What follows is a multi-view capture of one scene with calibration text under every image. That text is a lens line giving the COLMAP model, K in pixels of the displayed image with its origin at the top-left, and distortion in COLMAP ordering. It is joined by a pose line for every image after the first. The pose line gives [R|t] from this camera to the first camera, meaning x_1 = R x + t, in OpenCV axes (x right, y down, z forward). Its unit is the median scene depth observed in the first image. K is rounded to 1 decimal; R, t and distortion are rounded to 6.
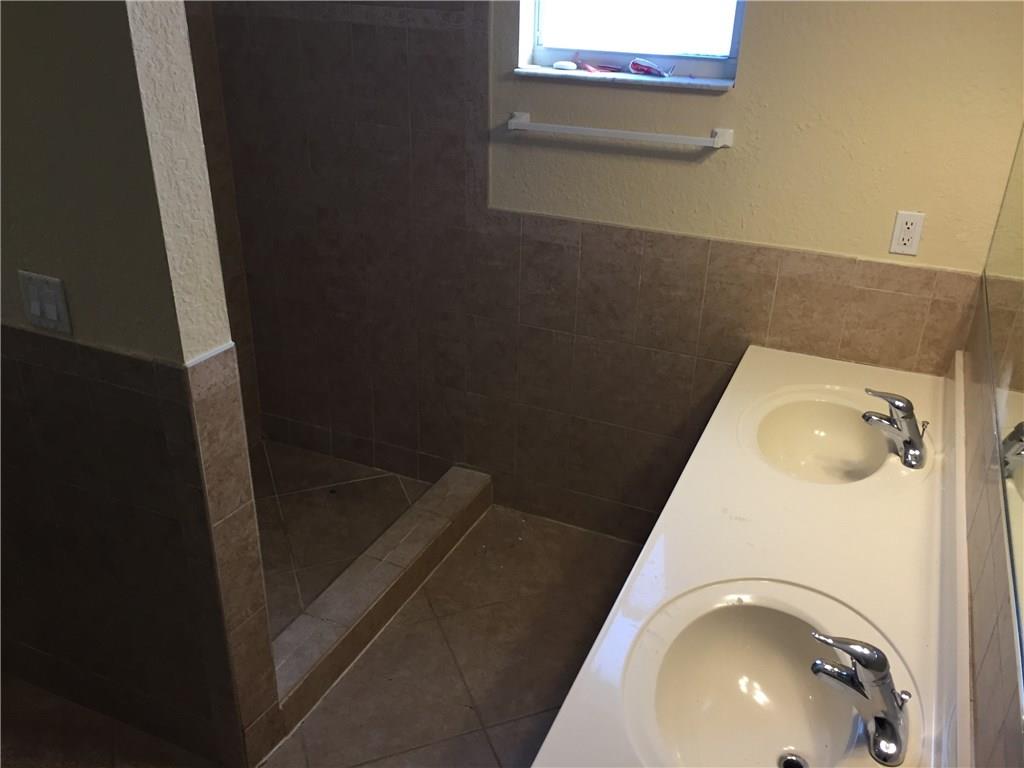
lens RADIAL K [[871.0, 0, 516.4], [0, 871.0, 381.9], [0, 0, 1]] dist [0.075242, -0.111903]
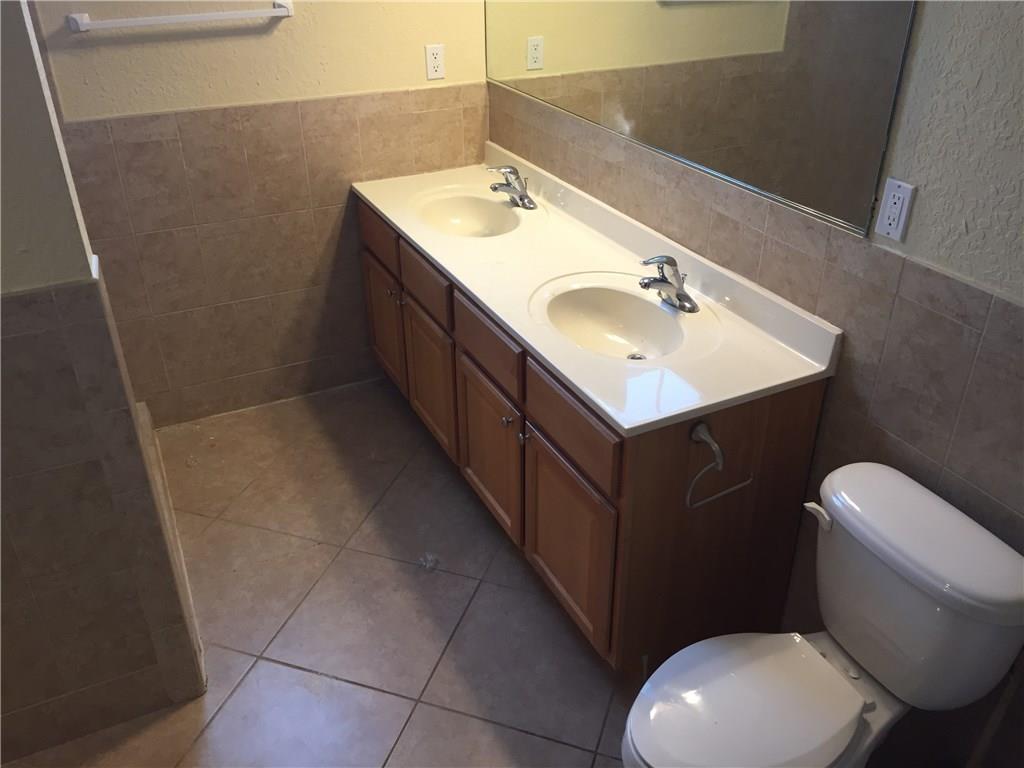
lens RADIAL K [[871.0, 0, 516.4], [0, 871.0, 381.9], [0, 0, 1]] dist [0.075242, -0.111903]
pose [[0.636666, -0.403696, 0.657028, -0.512682], [0.355205, 0.909776, 0.214795, 0.028939], [-0.684461, 0.096627, 0.722618, -0.004584]]
